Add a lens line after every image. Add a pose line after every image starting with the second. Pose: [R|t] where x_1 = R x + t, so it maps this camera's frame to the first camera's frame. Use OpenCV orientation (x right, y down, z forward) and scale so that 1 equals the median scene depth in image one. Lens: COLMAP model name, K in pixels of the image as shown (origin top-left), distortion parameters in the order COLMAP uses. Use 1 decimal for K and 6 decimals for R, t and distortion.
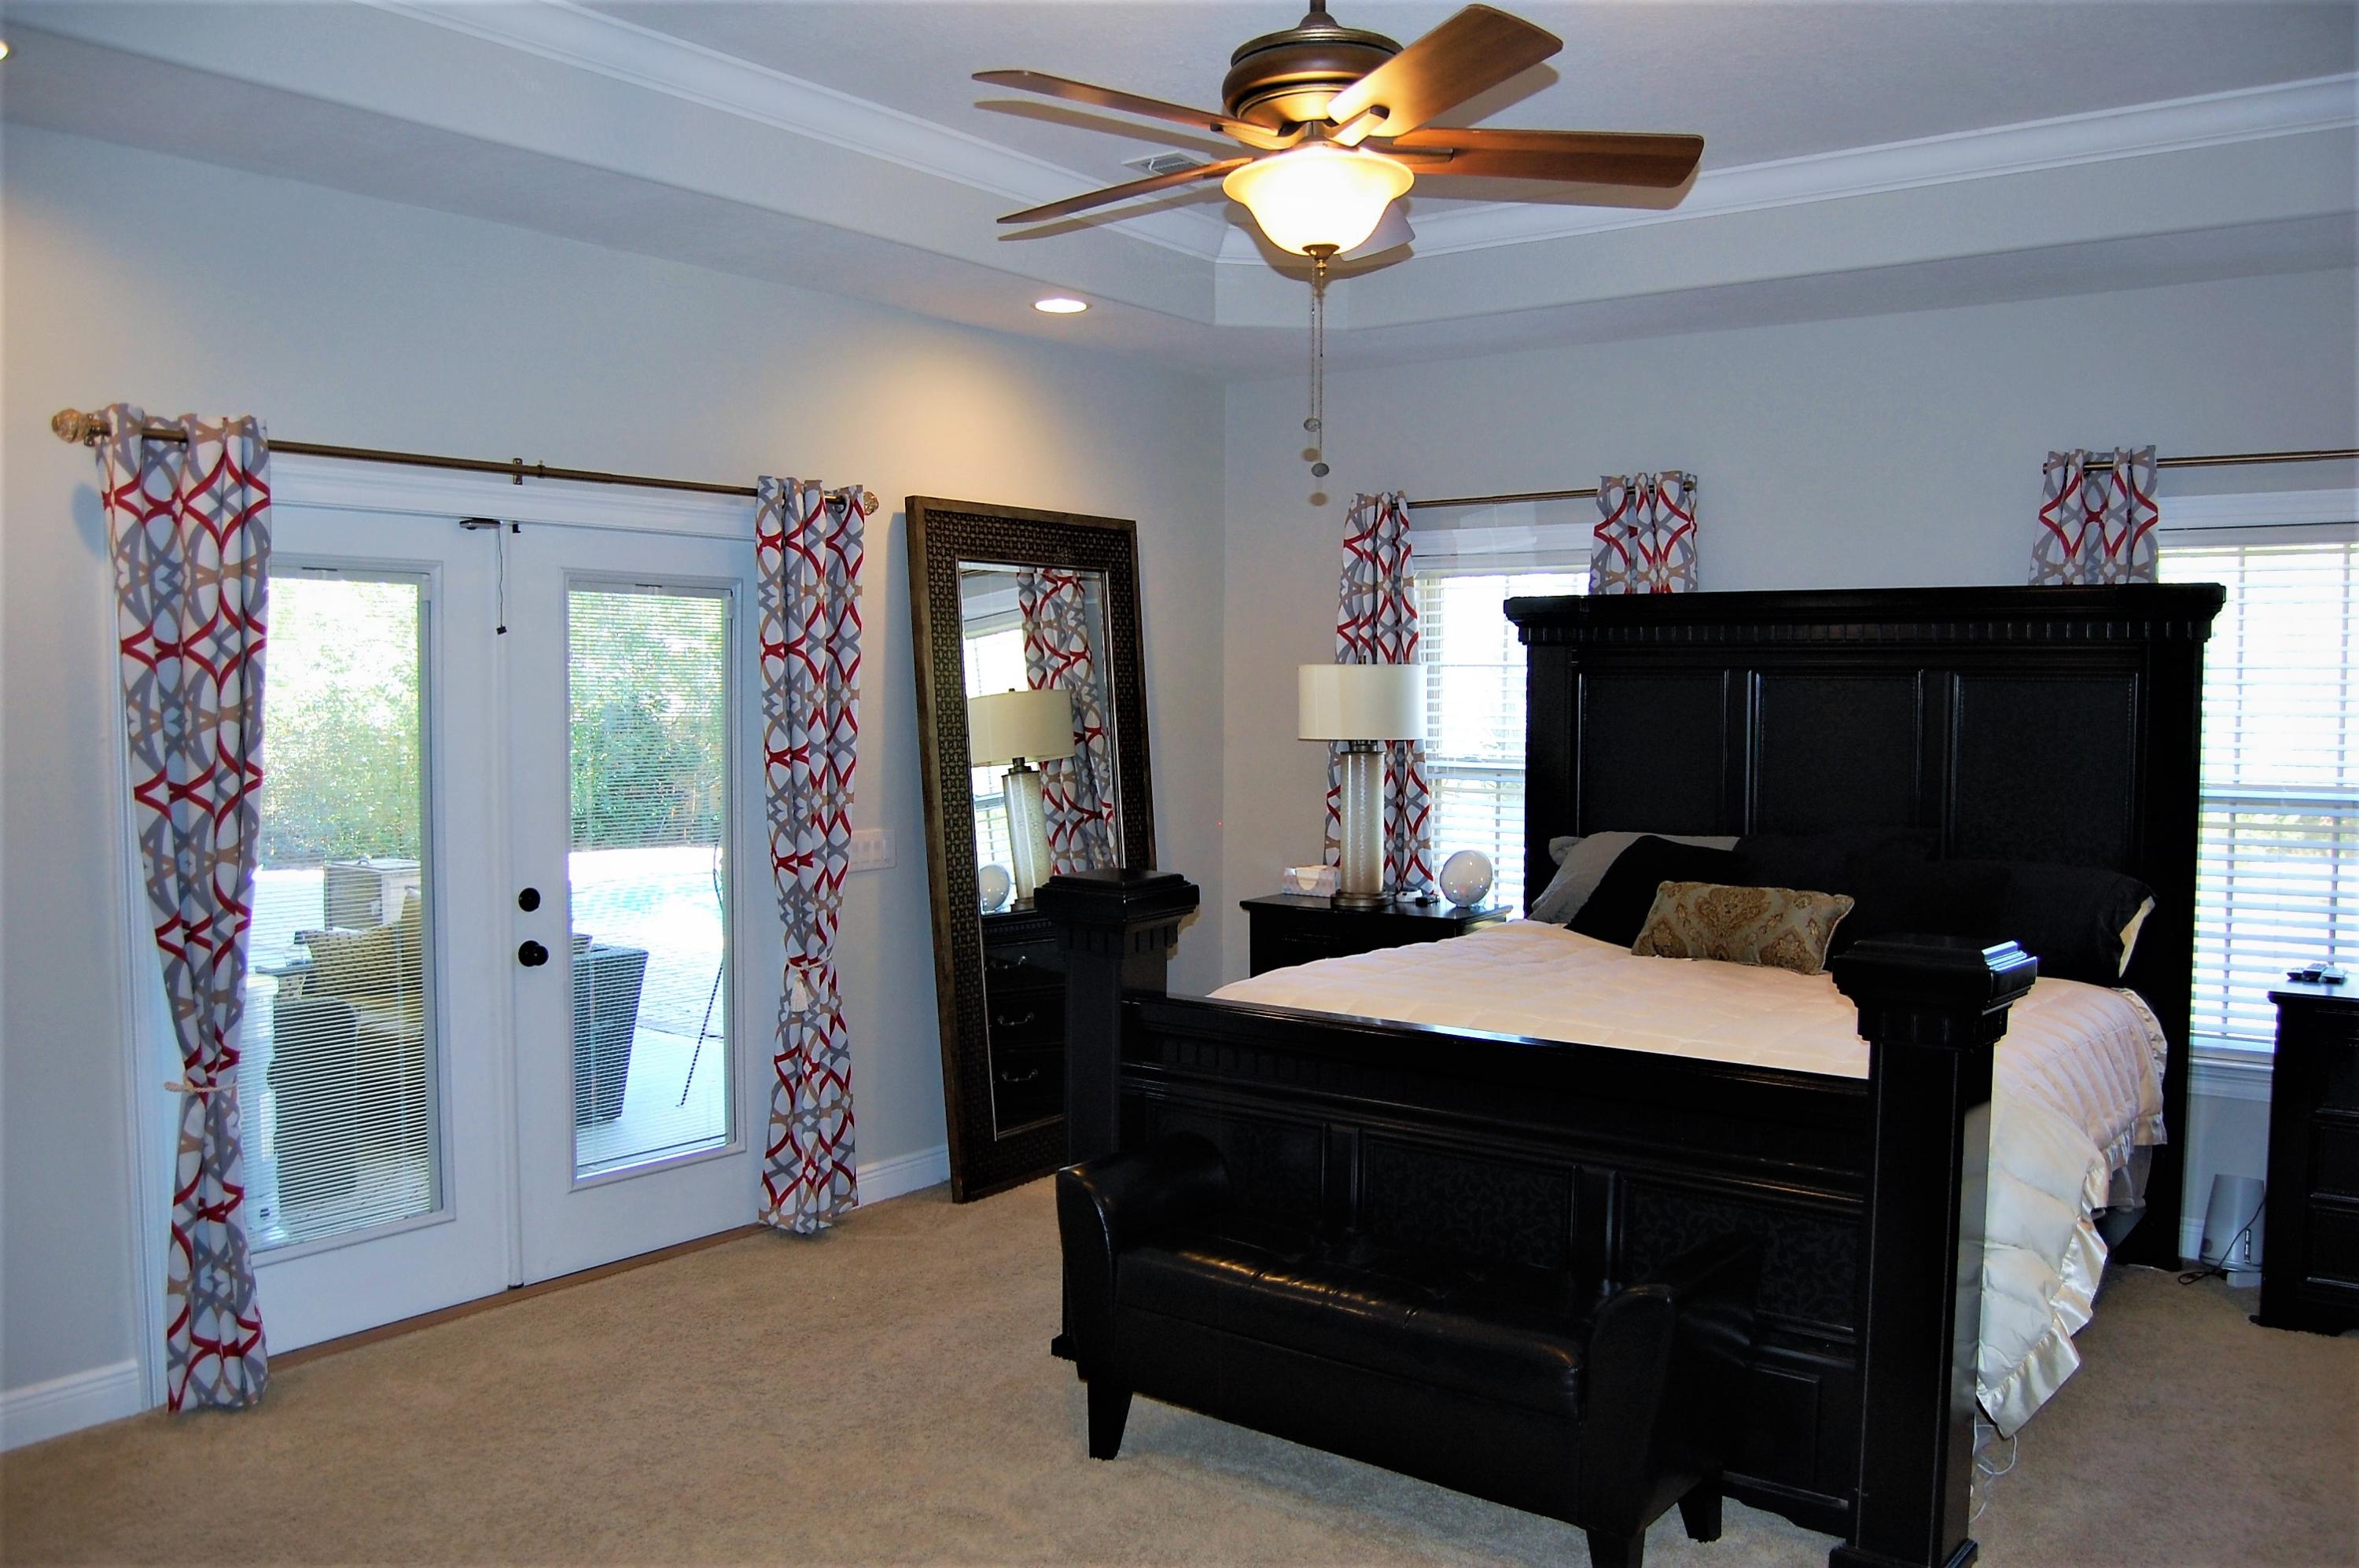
lens RADIAL K [[1961.7, 0, 1179.5], [0, 1961.7, 784.0], [0, 0, 1]] dist [-0.101484, 0.053396]
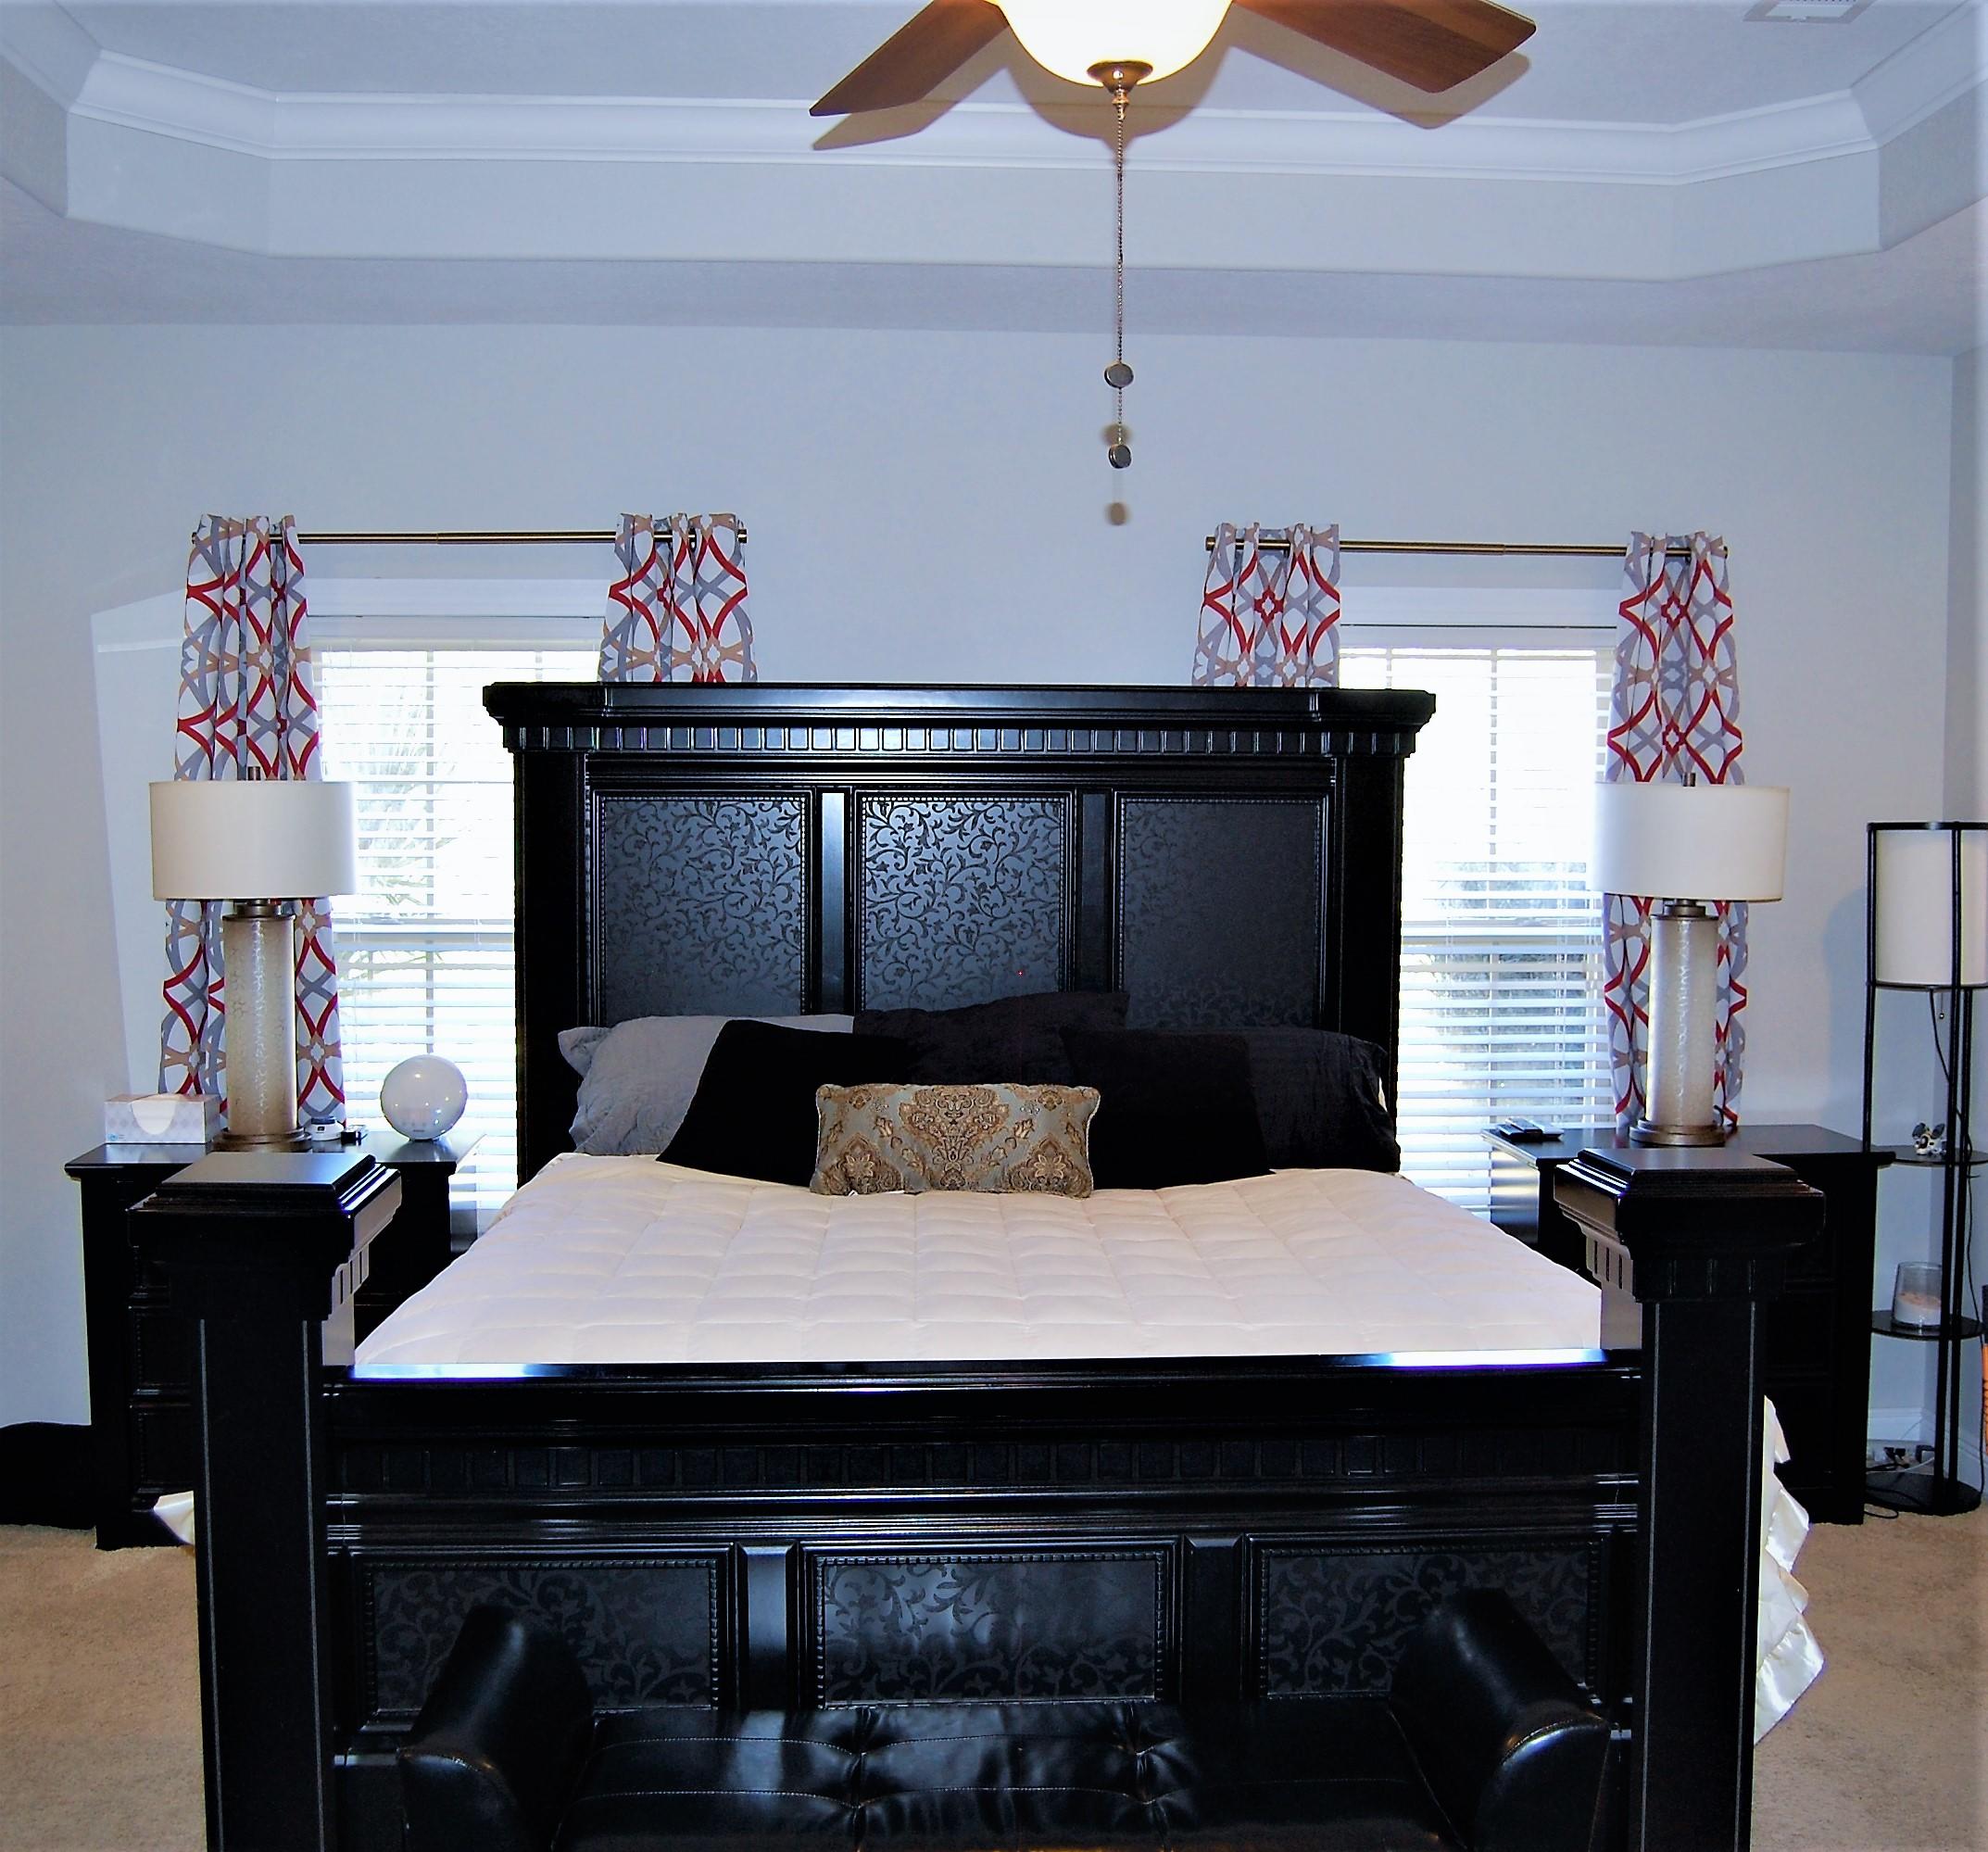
lens RADIAL K [[2259.5, 0, 994.0], [0, 2259.5, 926.0], [0, 0, 1]] dist [-0.092209, 0.028884]
pose [[0.742699, -0.040316, 0.668411, -0.236811], [0.033111, 0.999176, 0.023475, -0.024079], [-0.668807, 0.004697, 0.743422, 0.311256]]
